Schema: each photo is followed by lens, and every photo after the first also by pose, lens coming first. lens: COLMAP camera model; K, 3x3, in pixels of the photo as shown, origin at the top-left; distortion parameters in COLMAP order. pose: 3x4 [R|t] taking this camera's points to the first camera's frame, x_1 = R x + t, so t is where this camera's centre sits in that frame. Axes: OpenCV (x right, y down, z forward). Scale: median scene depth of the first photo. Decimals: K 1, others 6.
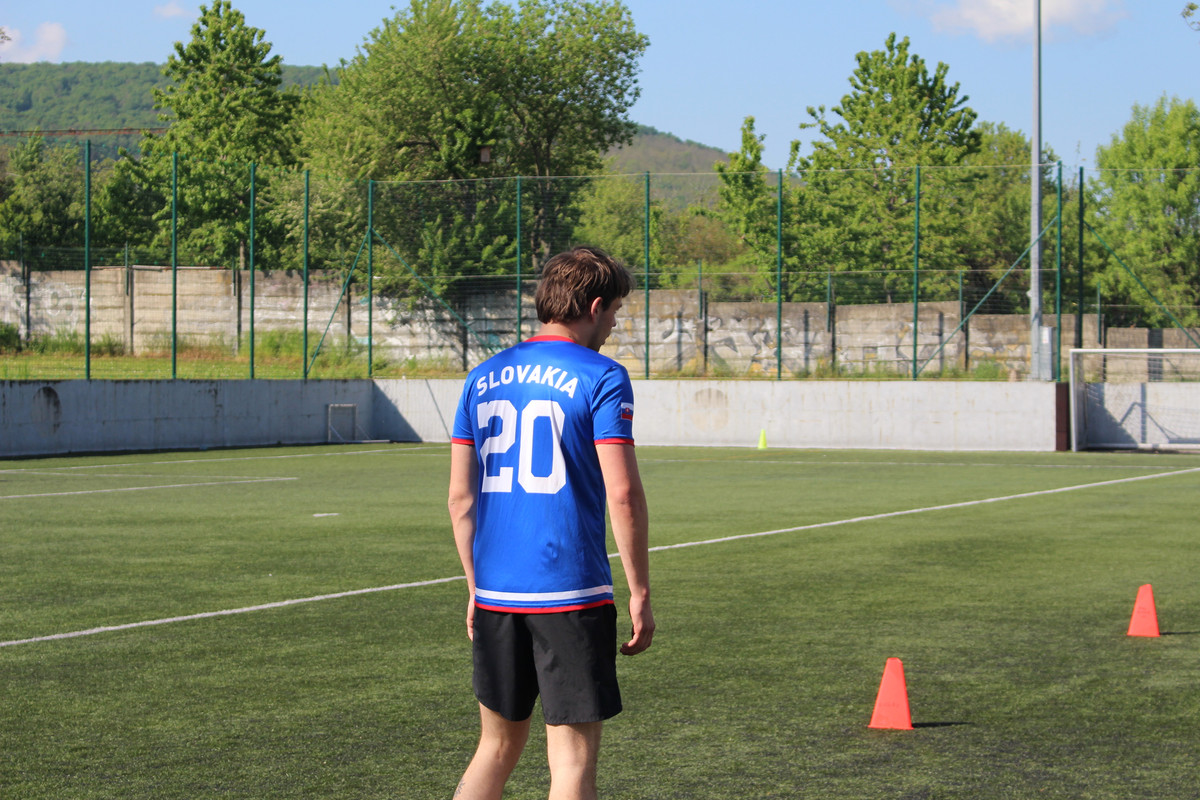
lens RADIAL K [[2947.0, 0, 600.0], [0, 2947.0, 400.0], [0, 0, 1]] dist [0.013705, 0.395233]
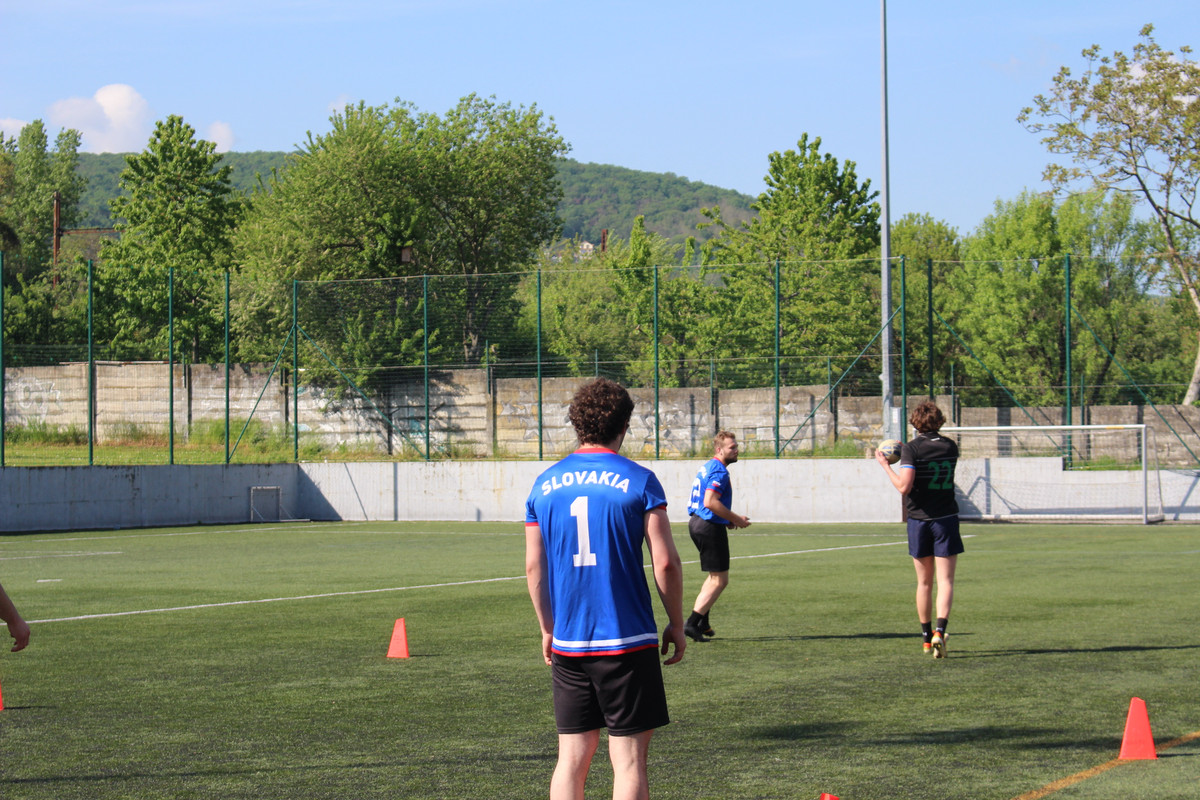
lens RADIAL K [[2947.0, 0, 600.0], [0, 2947.0, 400.0], [0, 0, 1]] dist [0.013705, 0.395233]
pose [[0.998225, -0.013014, -0.058115, 0.096083], [0.011414, 0.999549, -0.027788, 0.001097], [0.058451, 0.027075, 0.997923, -0.076102]]
